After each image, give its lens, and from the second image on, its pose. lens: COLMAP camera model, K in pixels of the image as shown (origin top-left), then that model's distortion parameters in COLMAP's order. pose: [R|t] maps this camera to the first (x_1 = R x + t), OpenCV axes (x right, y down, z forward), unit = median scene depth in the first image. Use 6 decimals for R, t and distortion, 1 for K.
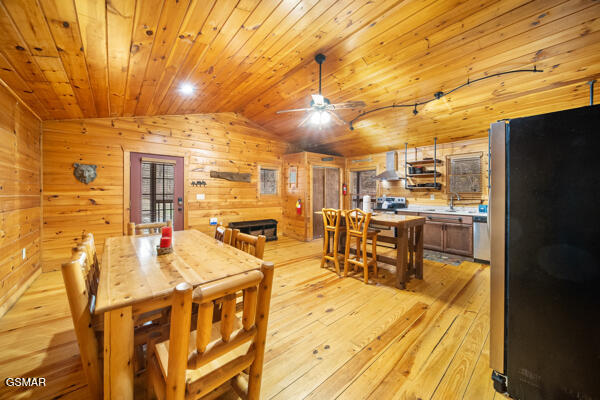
lens RADIAL K [[211.5, 0, 299.8], [0, 211.5, 195.5], [0, 0, 1]] dist [-0.000374, -0.000977]
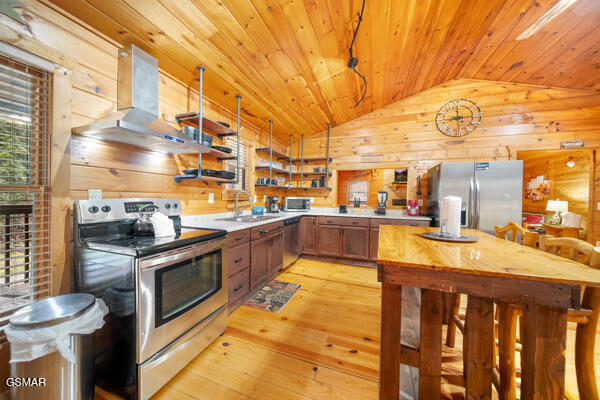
lens RADIAL K [[211.5, 0, 297.6], [0, 211.5, 199.7], [0, 0, 1]] dist [-0.000374, -0.000977]
pose [[-0.474364, -0.018764, 0.880129, 0.045900], [-0.006727, 0.999821, 0.017691, 0.002060], [-0.880303, 0.002471, -0.474405, 1.060017]]
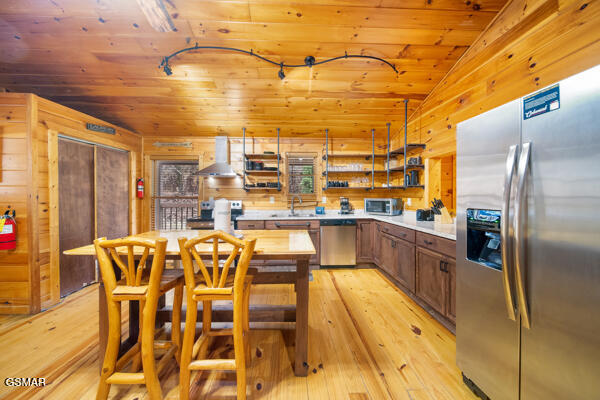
lens RADIAL K [[211.5, 0, 296.4], [0, 211.5, 196.8], [0, 0, 1]] dist [-0.000374, -0.000977]
pose [[0.624217, -0.007474, 0.781215, 0.032243], [0.013473, 0.999909, -0.001200, -0.001746], [-0.781135, 0.011274, 0.624261, 0.400773]]
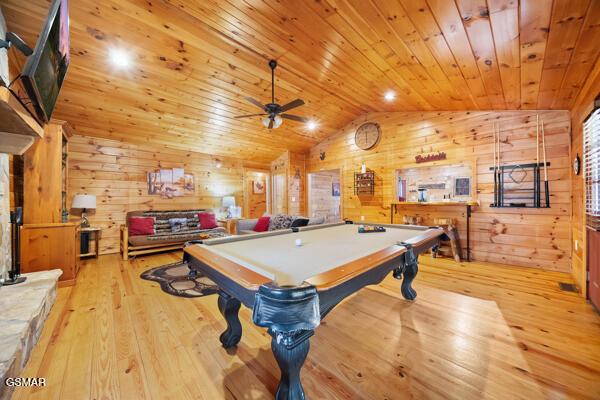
lens RADIAL K [[211.5, 0, 298.8], [0, 211.5, 199.7], [0, 0, 1]] dist [-0.000374, -0.000977]
pose [[0.029269, -0.002583, -0.999568, 1.584709], [-0.002311, 0.999994, -0.002652, 0.036282], [0.999569, 0.002388, 0.029263, -0.221679]]
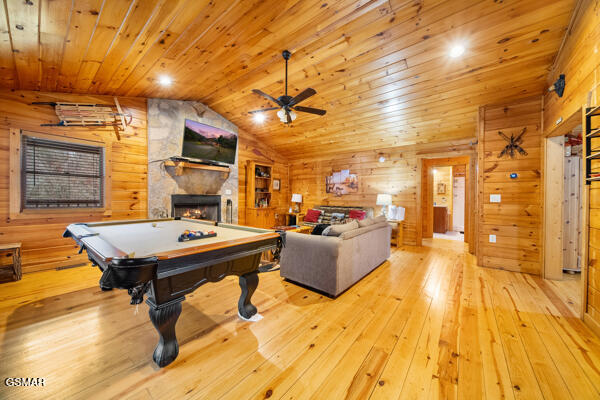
lens RADIAL K [[211.5, 0, 294.6], [0, 211.5, 199.7], [0, 0, 1]] dist [-0.000374, -0.000977]
pose [[-0.985968, -0.007214, -0.166777, 0.971416], [-0.010302, 0.999791, 0.017655, 0.029743], [0.166615, 0.019125, -0.985837, 0.368863]]
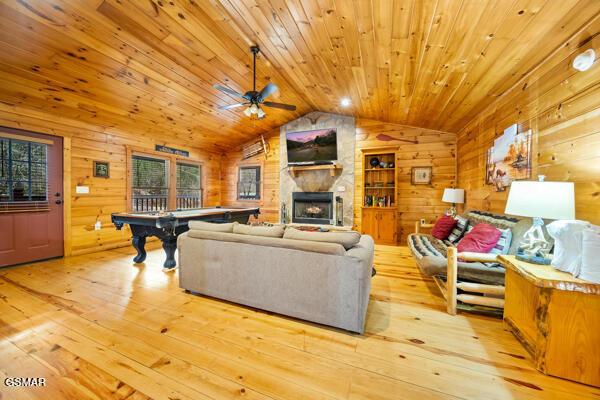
lens RADIAL K [[211.5, 0, 298.2], [0, 211.5, 199.7], [0, 0, 1]] dist [-0.000374, -0.000977]
pose [[-0.438982, -0.028262, 0.898051, 0.231194], [0.002824, 0.999457, 0.032834, 0.032257], [-0.898491, 0.016949, -0.438664, -0.120715]]
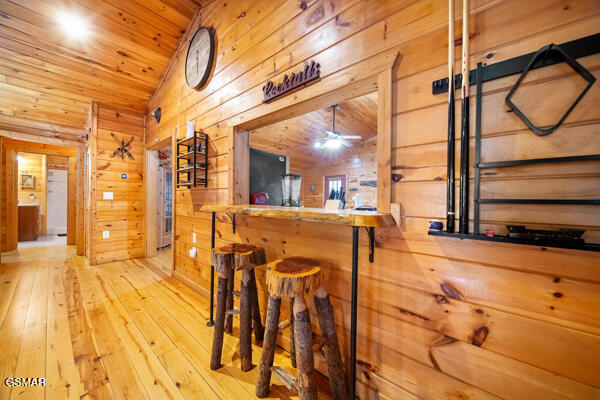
lens RADIAL K [[211.5, 0, 299.0], [0, 211.5, 200.2], [0, 0, 1]] dist [-0.000374, -0.000977]
pose [[0.141797, 0.004566, -0.989885, 1.020041], [-0.022944, 0.999736, 0.001325, 0.030012], [0.989630, 0.022524, 0.141865, 0.340374]]
